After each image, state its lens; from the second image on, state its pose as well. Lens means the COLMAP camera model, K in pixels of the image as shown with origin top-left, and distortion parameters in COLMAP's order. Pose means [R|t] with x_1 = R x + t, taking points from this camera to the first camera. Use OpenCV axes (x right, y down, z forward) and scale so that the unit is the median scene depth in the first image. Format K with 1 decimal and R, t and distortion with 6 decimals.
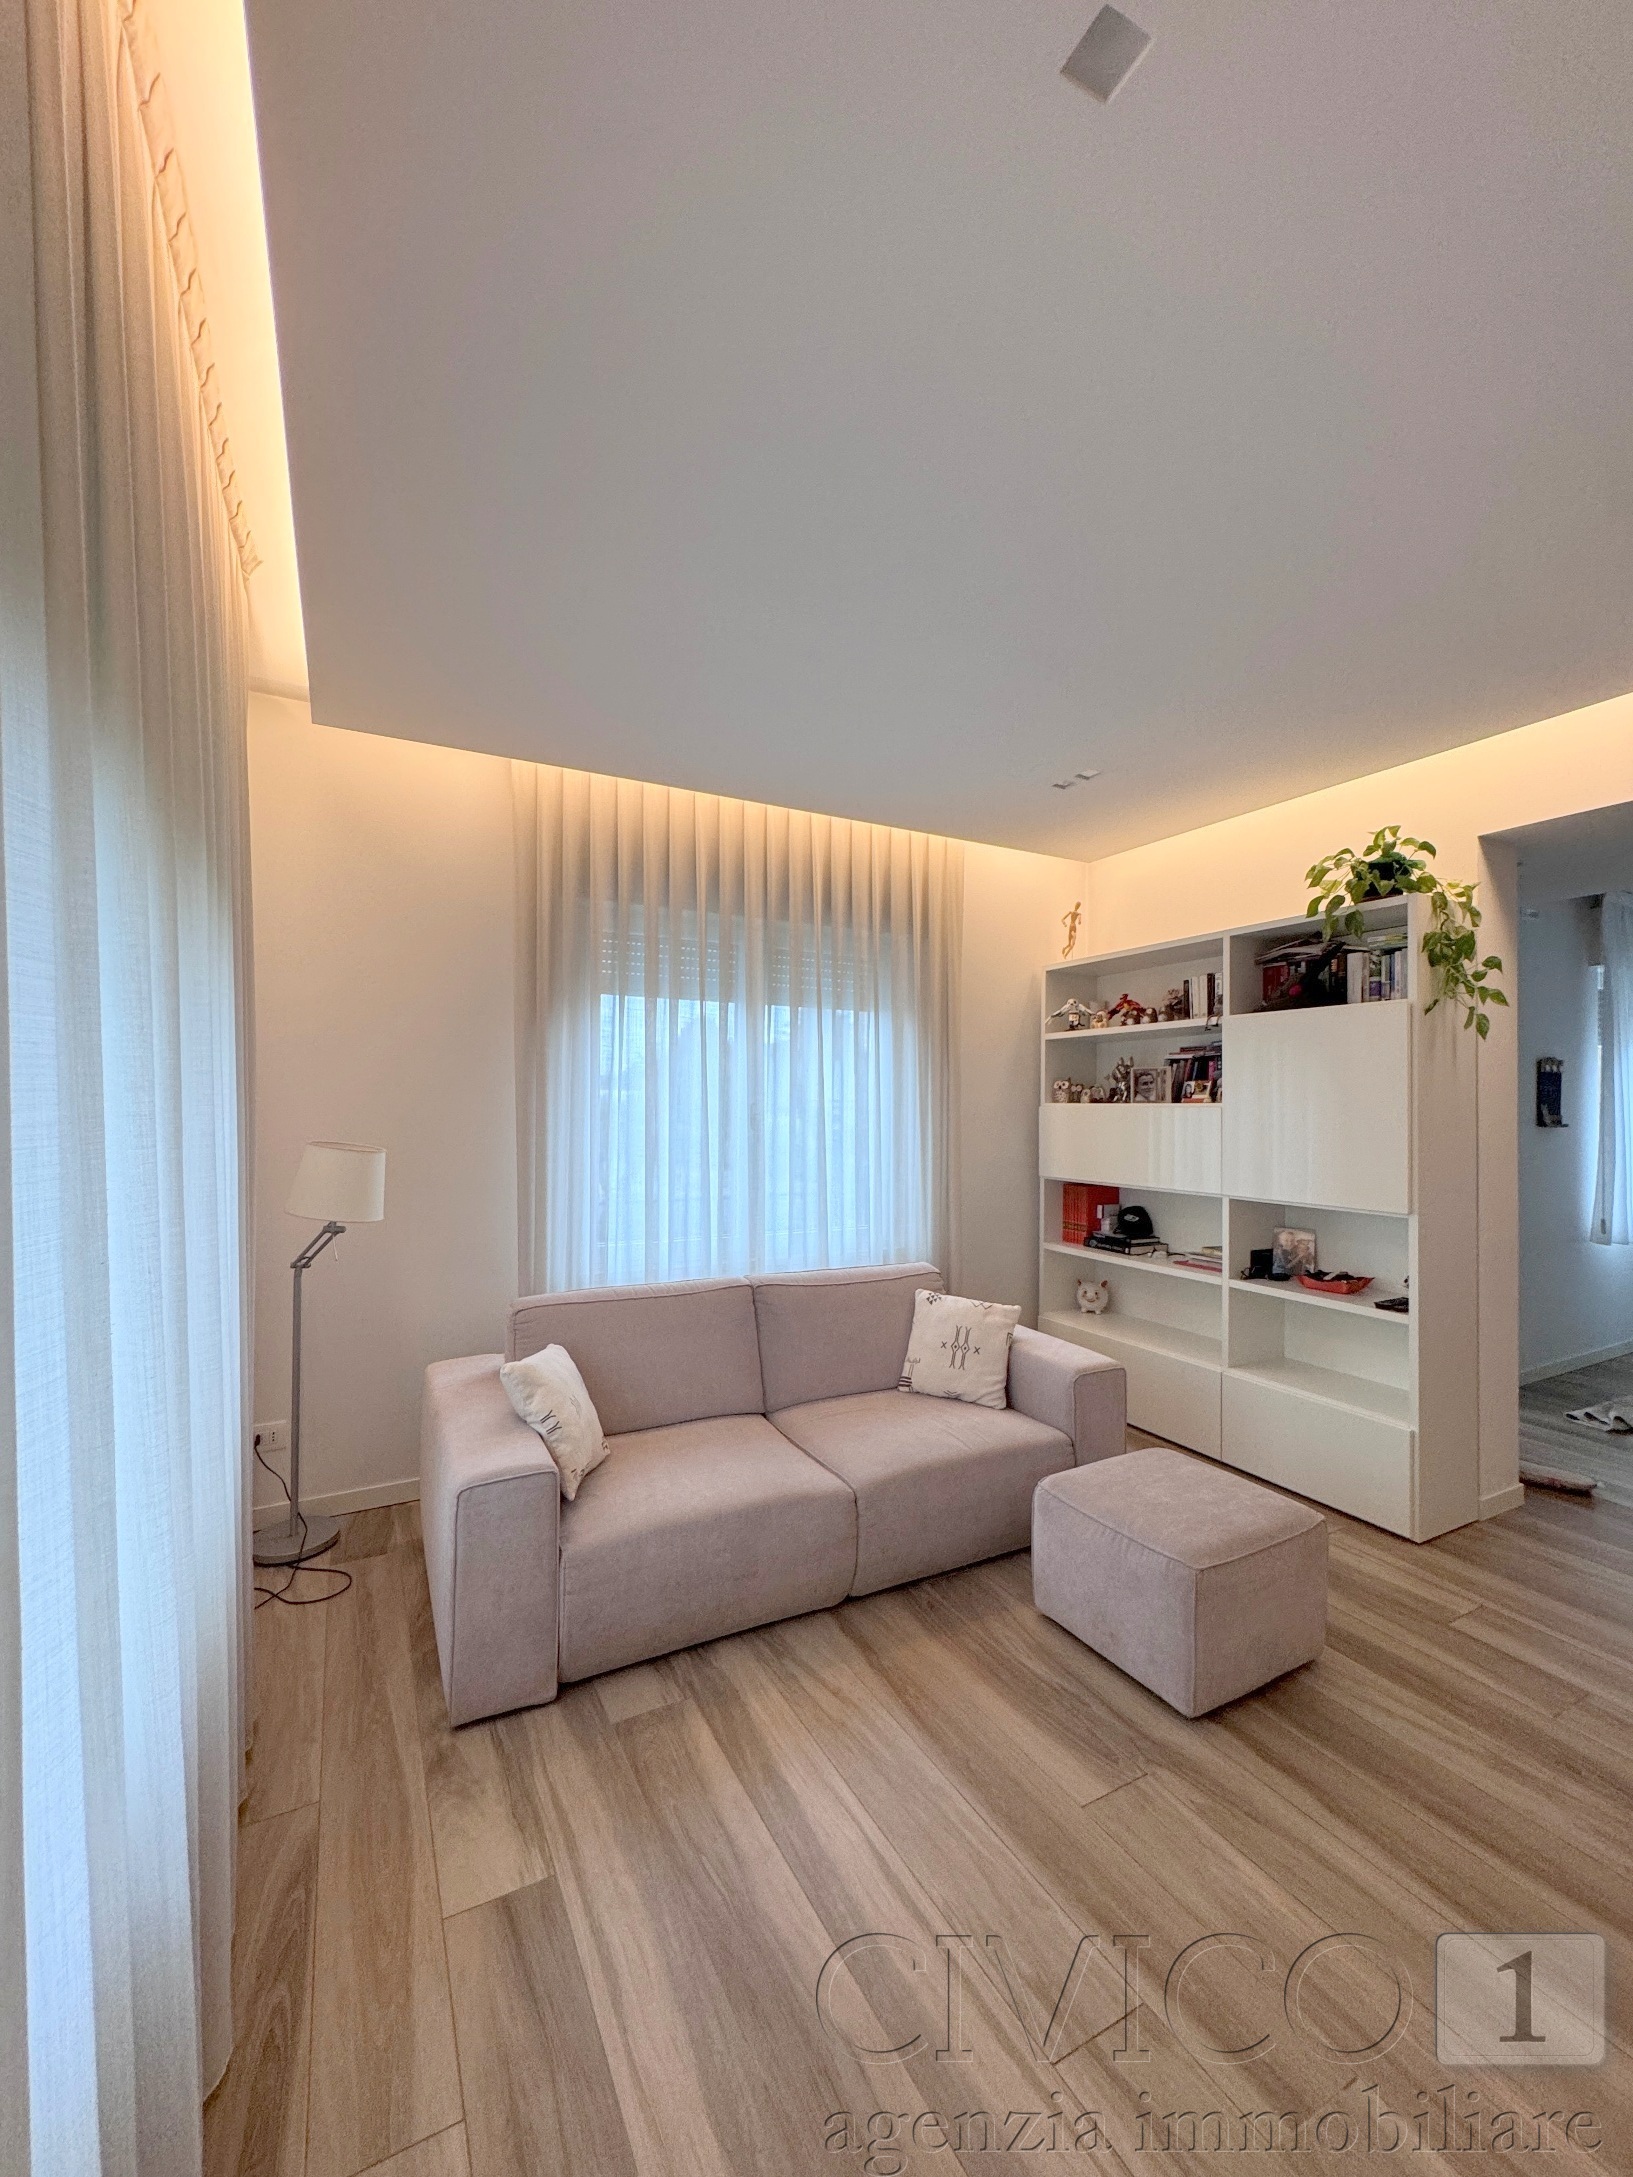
lens RADIAL K [[873.4, 0, 816.5], [0, 873.4, 1088.5], [0, 0, 1]] dist [-0.002410, 0.000083]
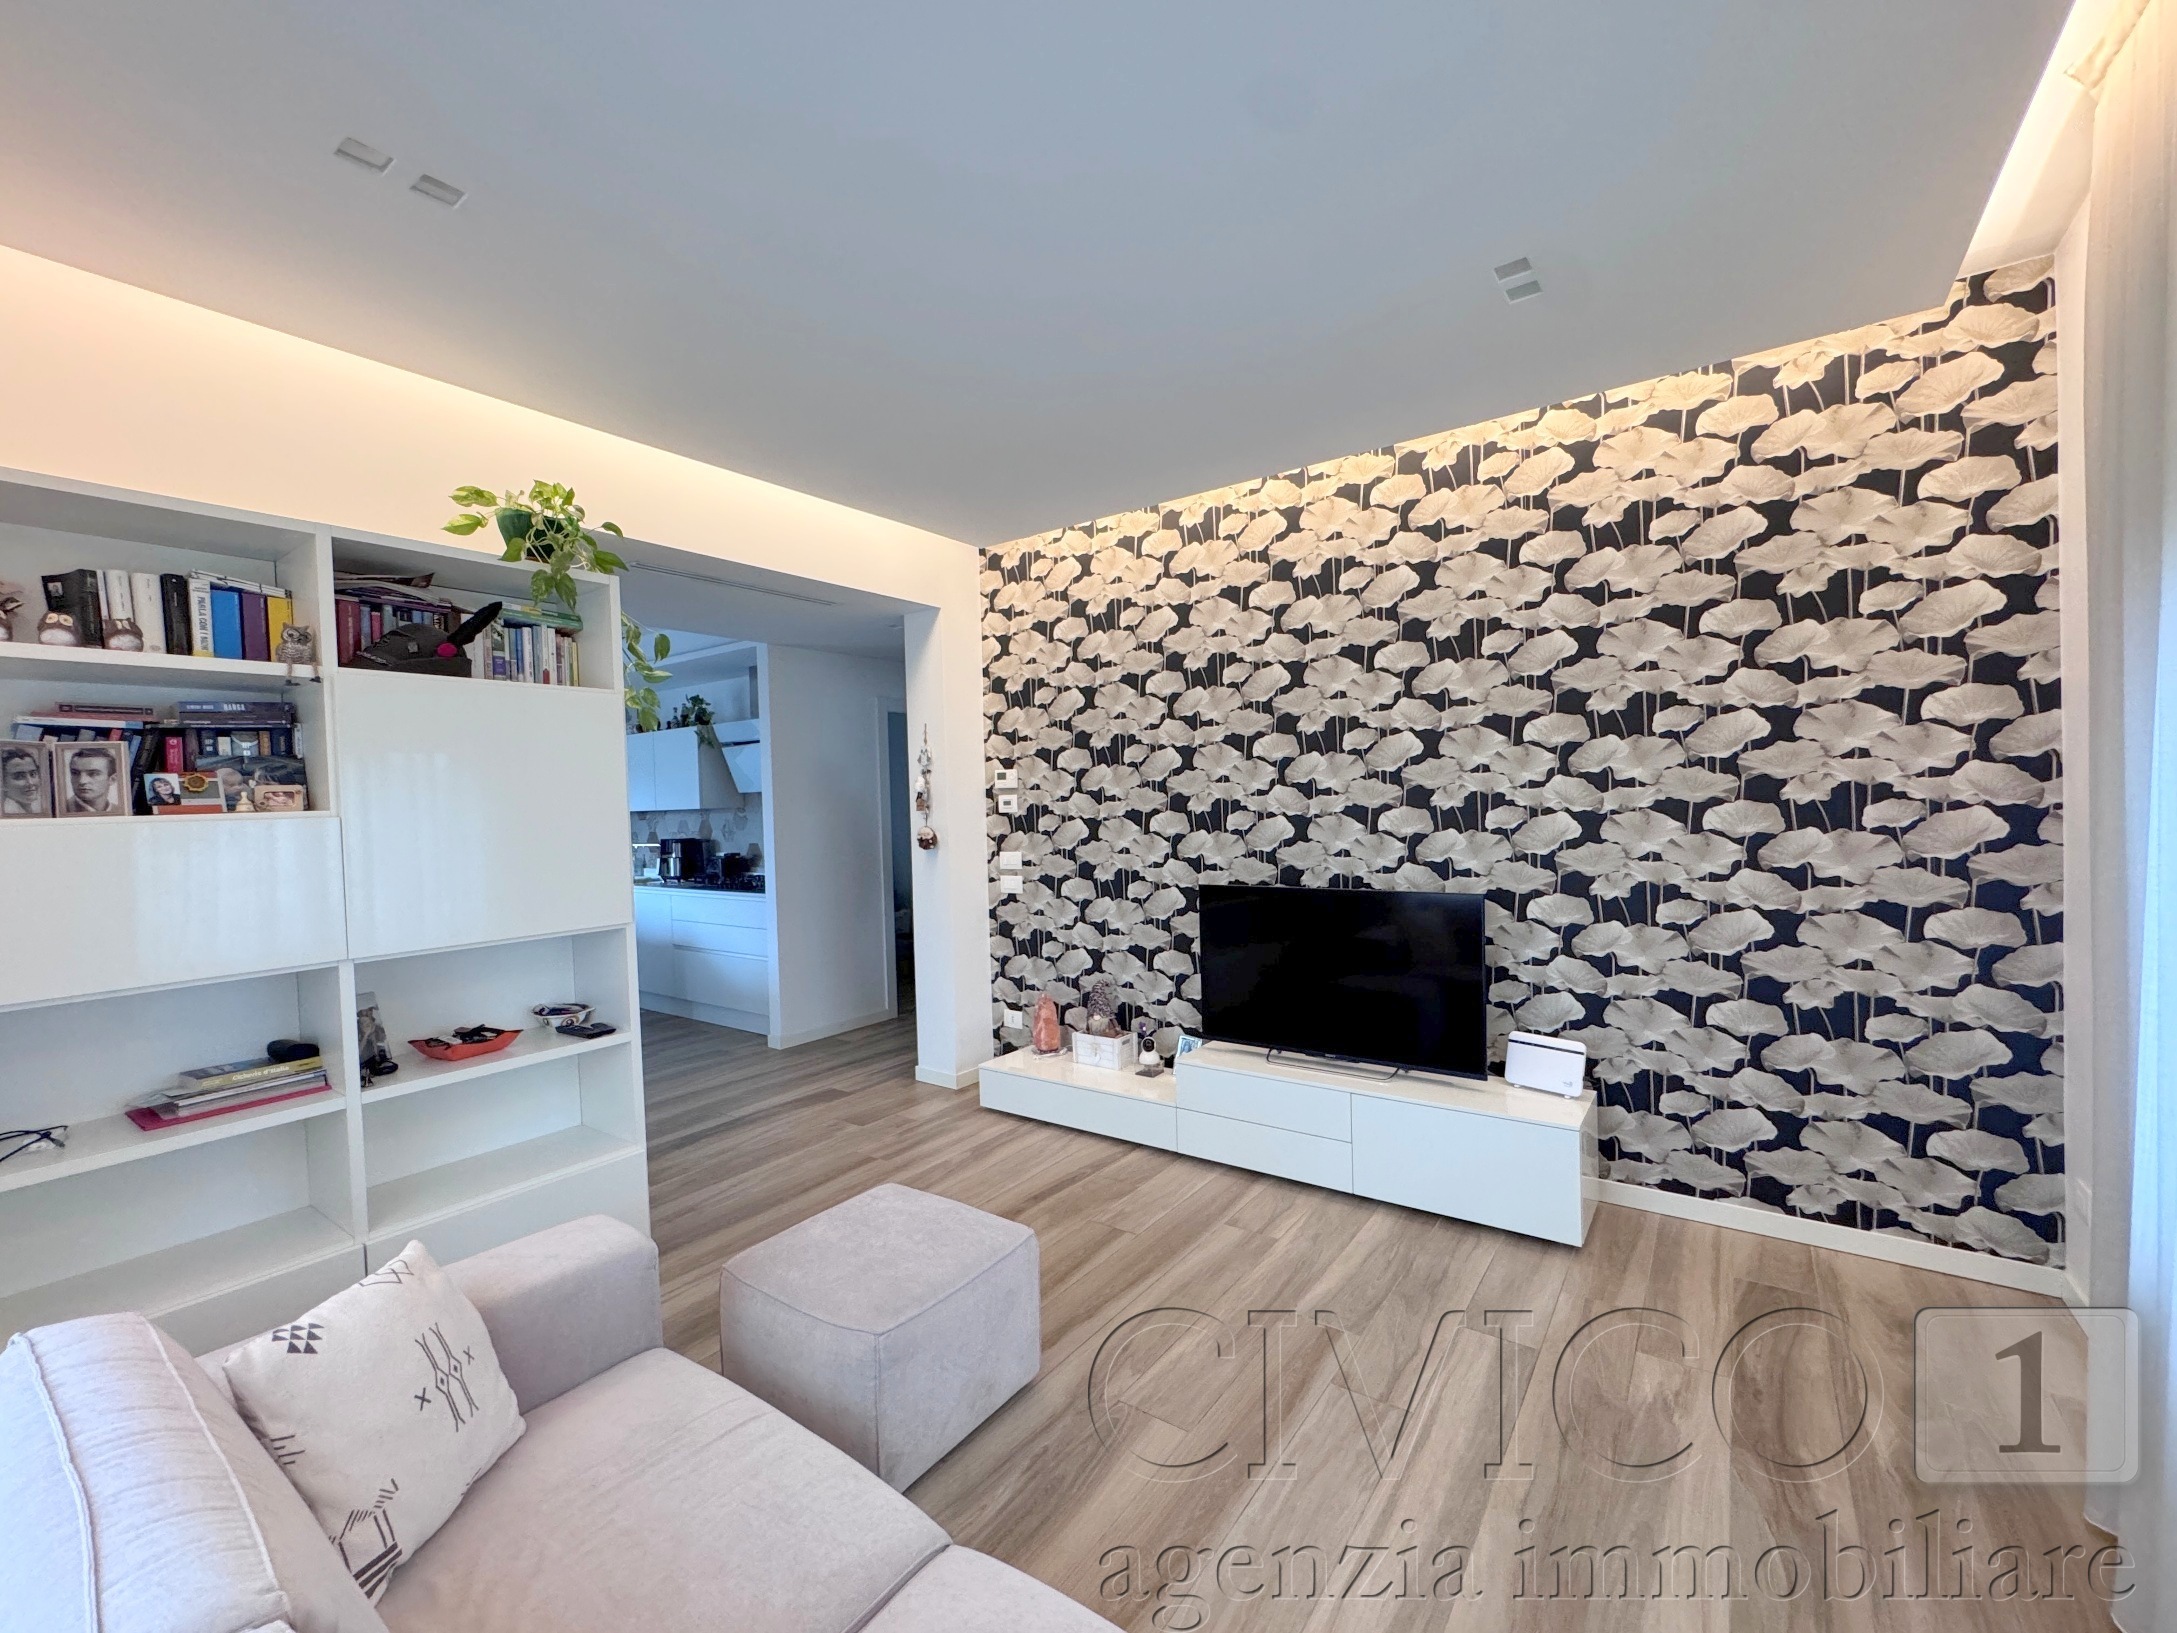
lens RADIAL K [[873.4, 0, 1072.1], [0, 873.4, 810.5], [0, 0, 1]] dist [-0.002410, 0.000083]
pose [[-0.448329, -0.011980, 0.893788, -0.500494], [0.006156, 0.999845, 0.016490, 0.015643], [-0.893847, 0.012895, -0.448186, 1.337440]]
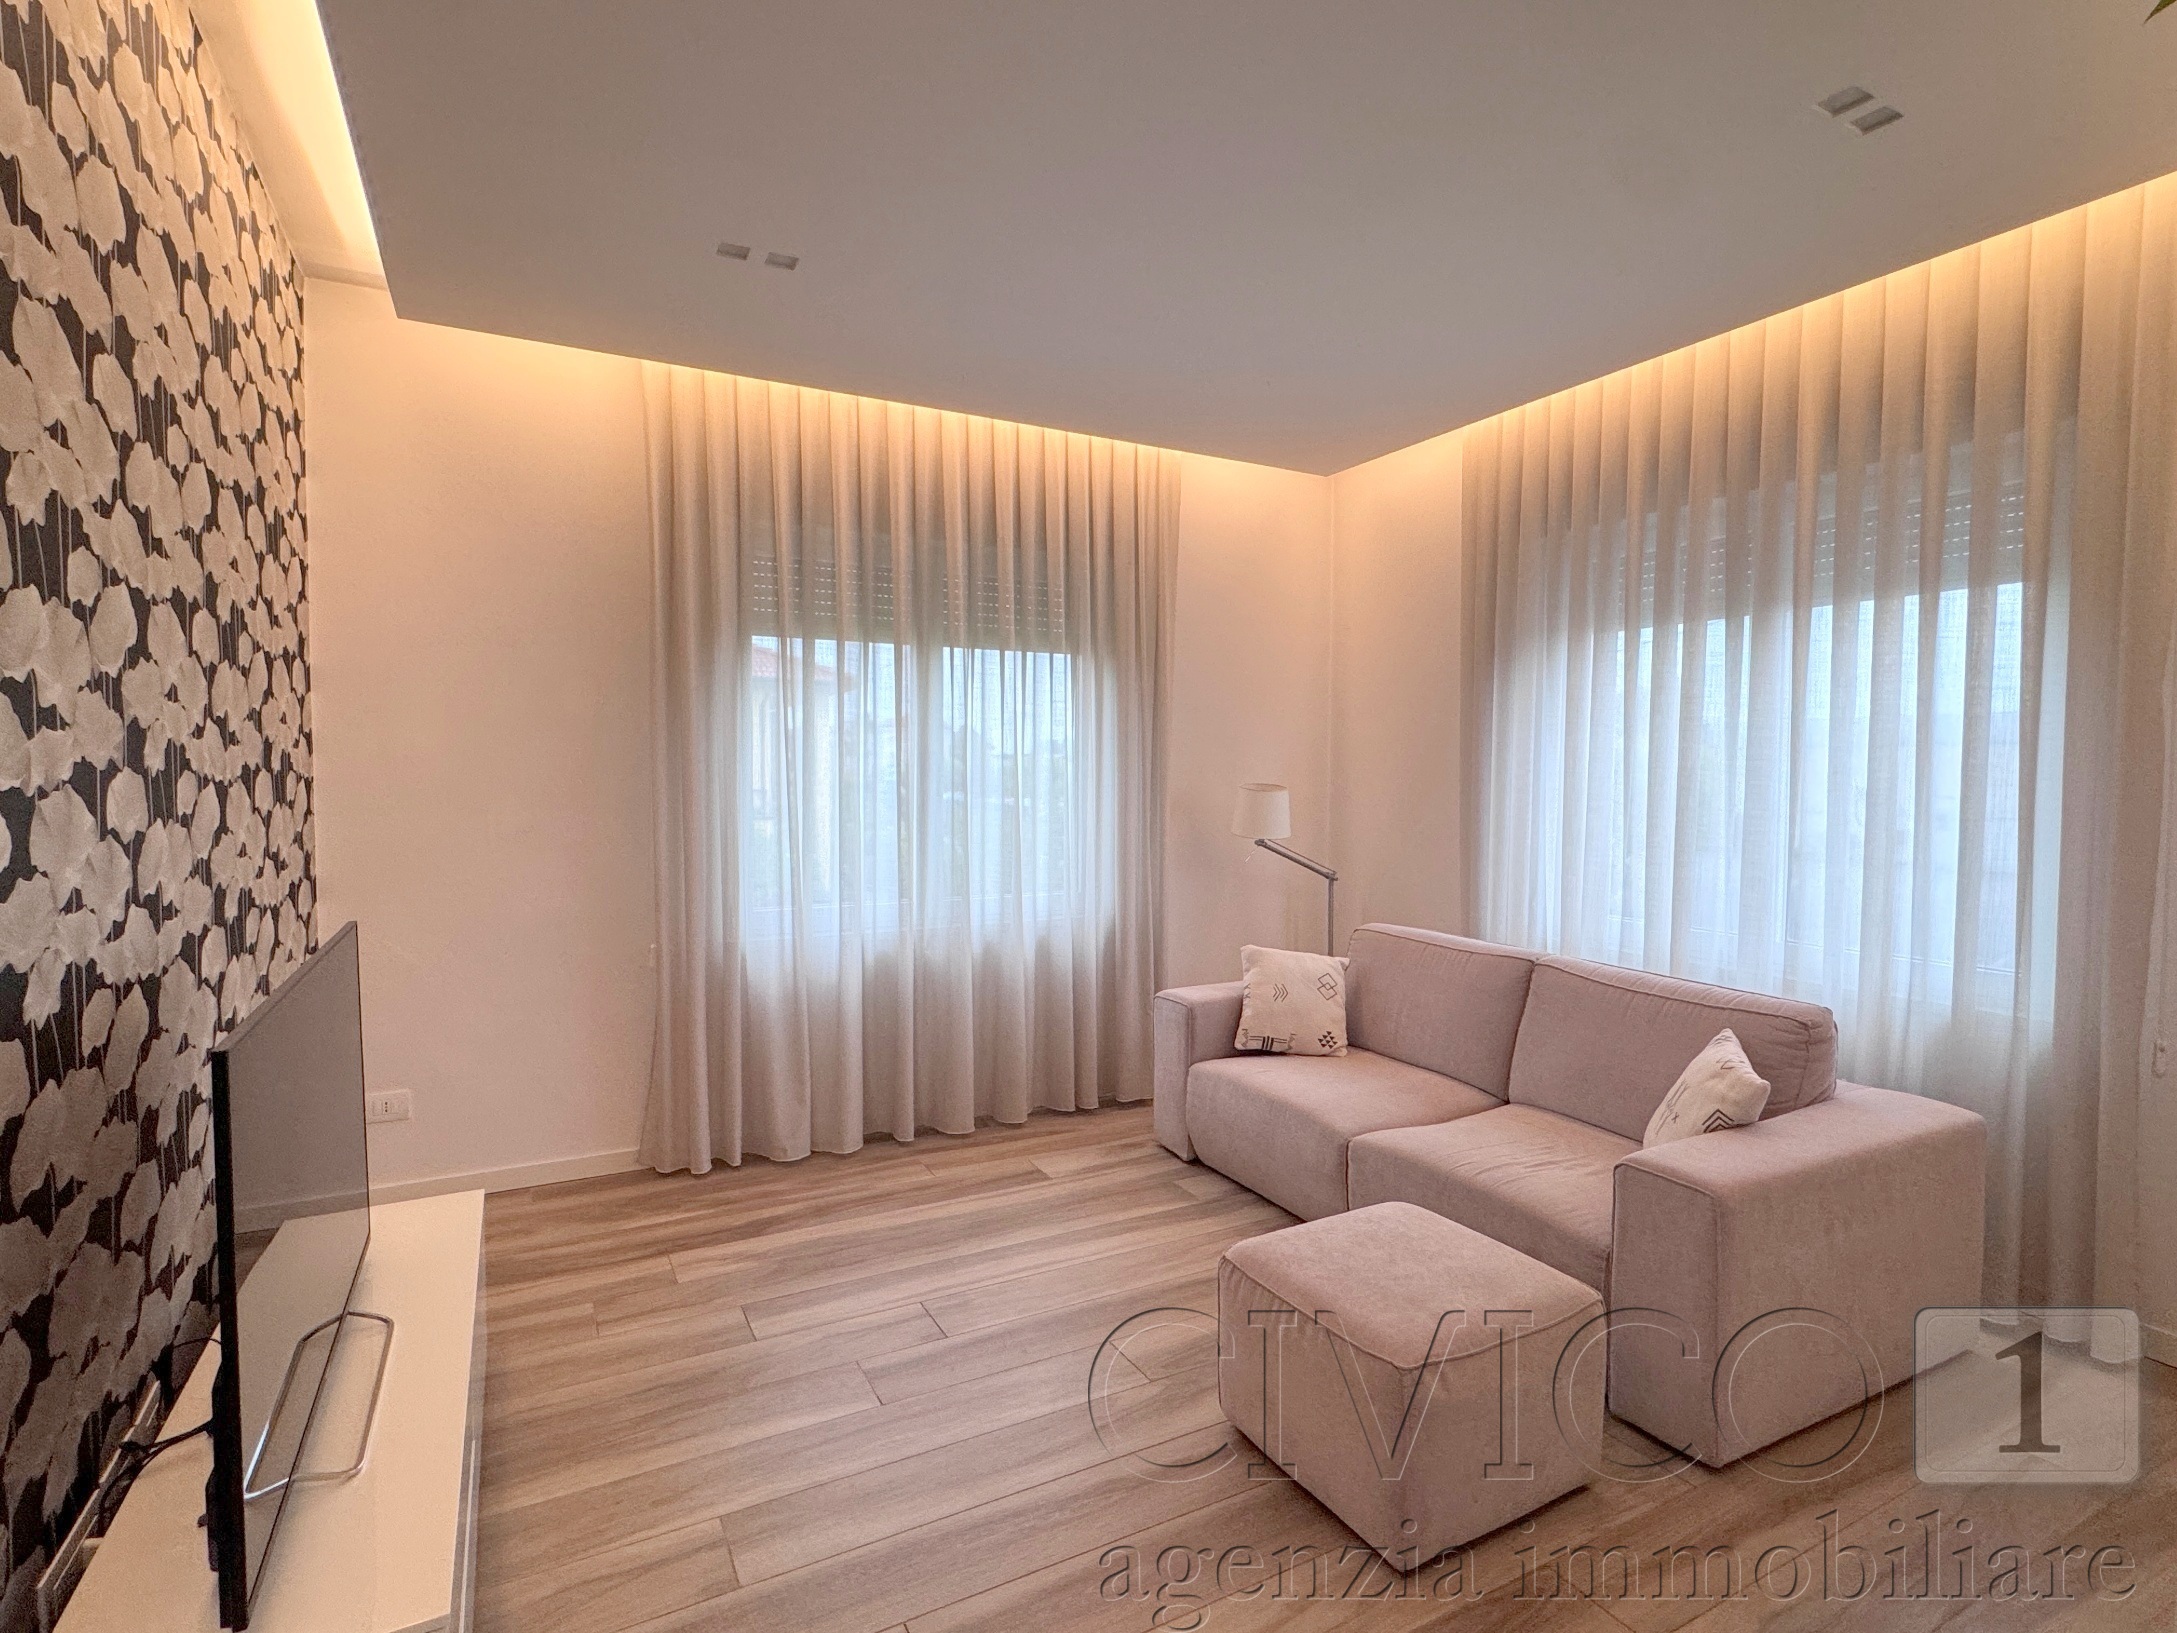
lens RADIAL K [[1070.9, 0, 1088.5], [0, 1070.9, 816.5], [0, 0, 1]] dist [0.002013, -0.000927]
pose [[-0.001315, 0.031753, -0.999495, 1.439753], [0.014793, 0.999387, 0.031731, 0.058975], [0.999890, -0.014744, -0.001783, 0.820199]]
